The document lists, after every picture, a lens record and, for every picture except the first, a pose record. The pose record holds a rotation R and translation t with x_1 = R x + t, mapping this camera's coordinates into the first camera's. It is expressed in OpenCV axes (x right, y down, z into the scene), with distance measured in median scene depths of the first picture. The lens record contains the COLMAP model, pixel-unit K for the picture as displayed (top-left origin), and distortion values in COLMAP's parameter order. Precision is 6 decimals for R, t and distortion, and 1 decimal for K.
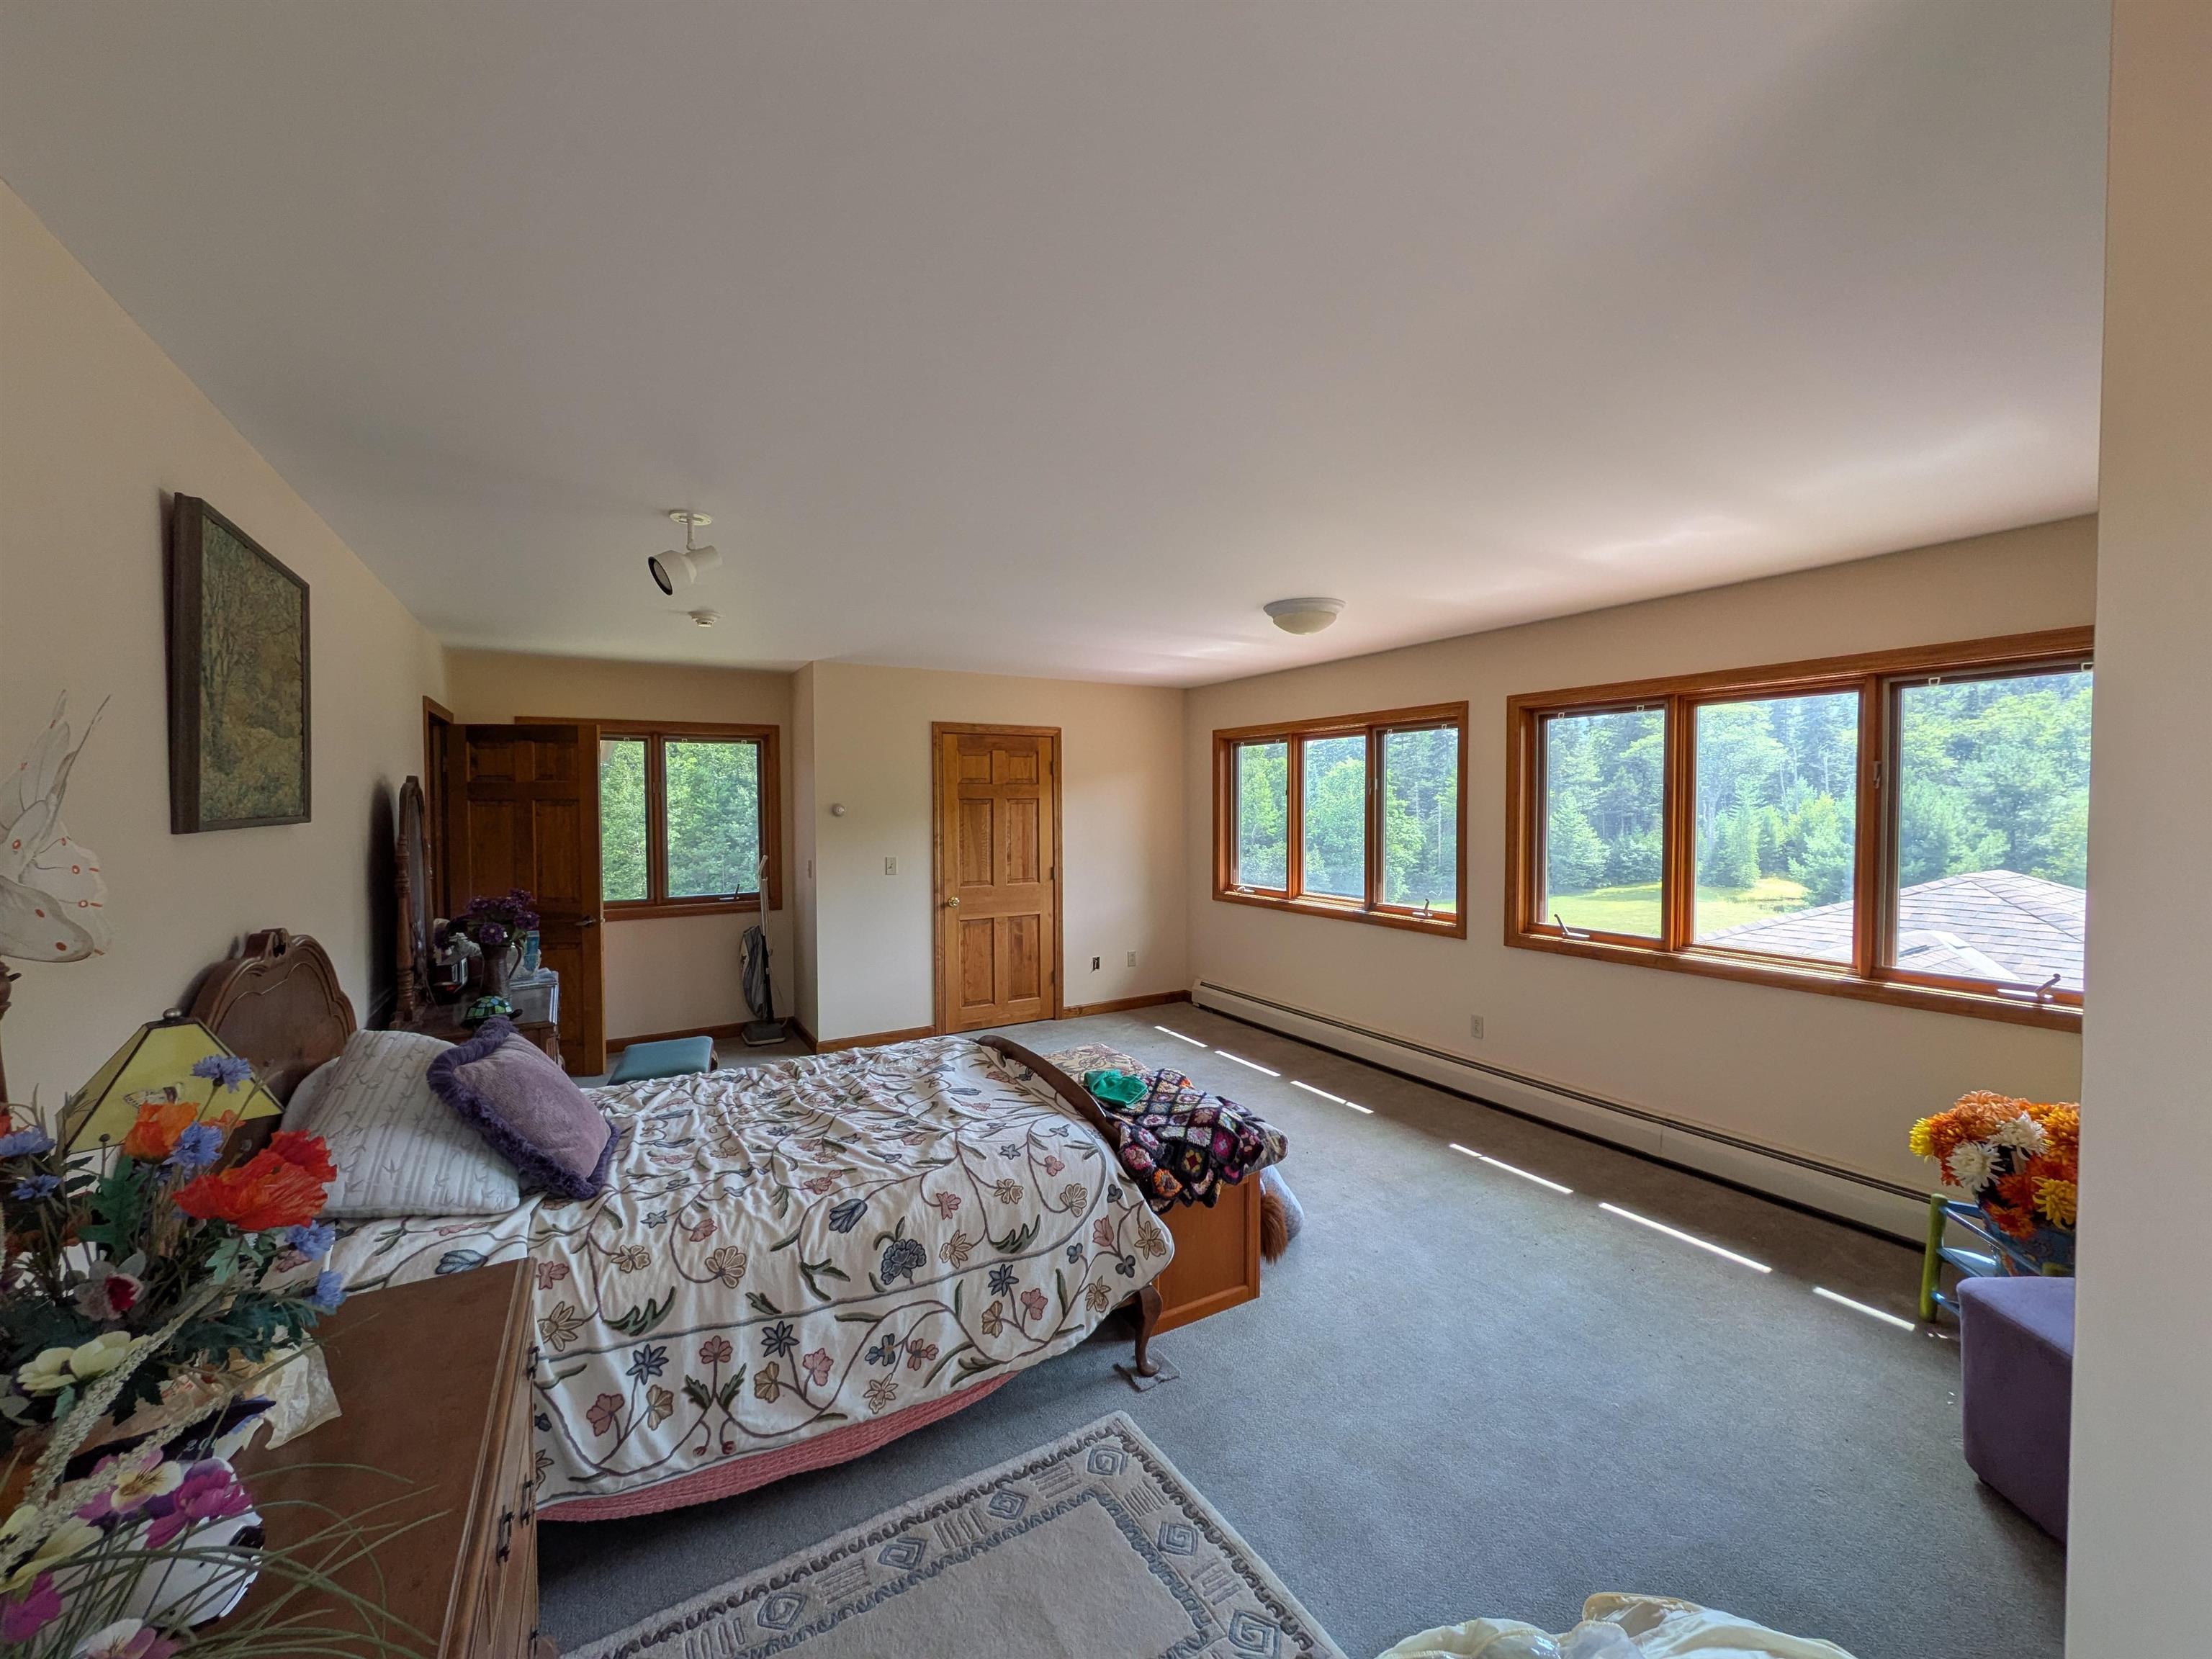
lens RADIAL K [[879.3, 0, 1104.9], [0, 879.3, 824.5], [0, 0, 1]] dist [0.013433, -0.000050]
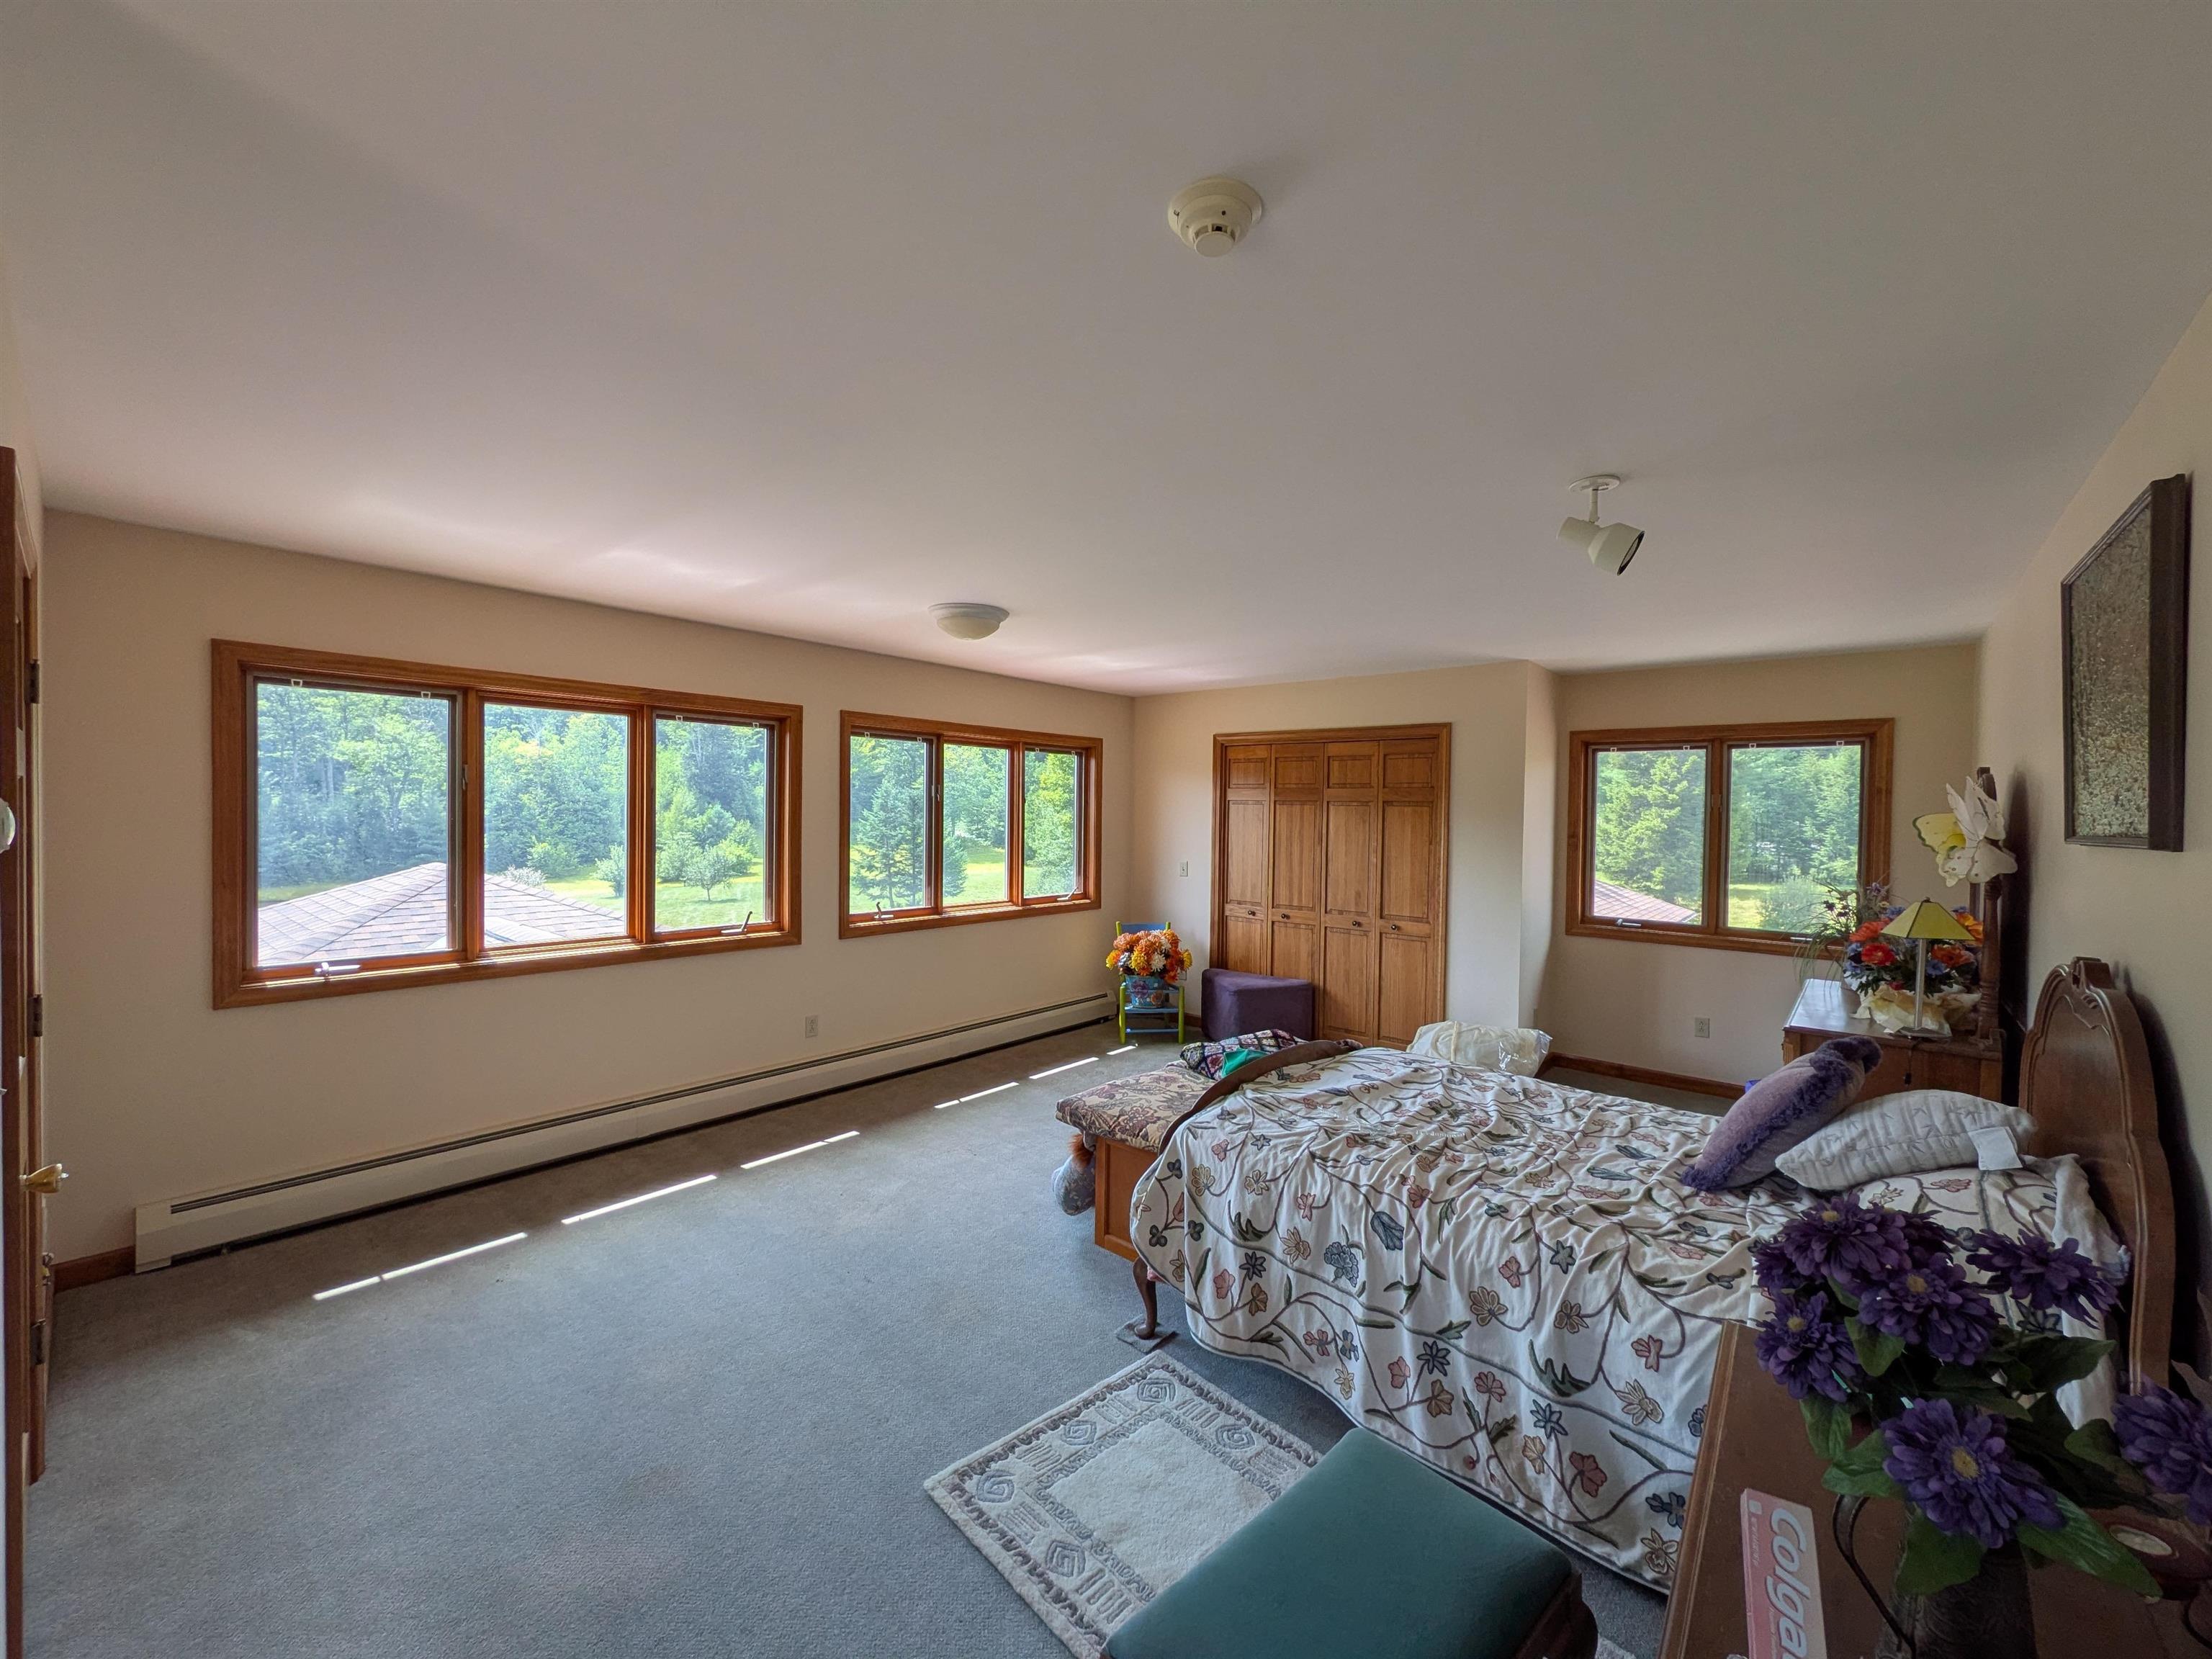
lens RADIAL K [[878.9, 0, 1111.1], [0, 878.9, 831.2], [0, 0, 1]] dist [-0.005400, -0.000315]
pose [[-0.335042, -0.020008, 0.941991, -0.780711], [0.011199, 0.999619, 0.025215, -0.023178], [-0.942137, 0.018998, -0.334690, 1.209482]]
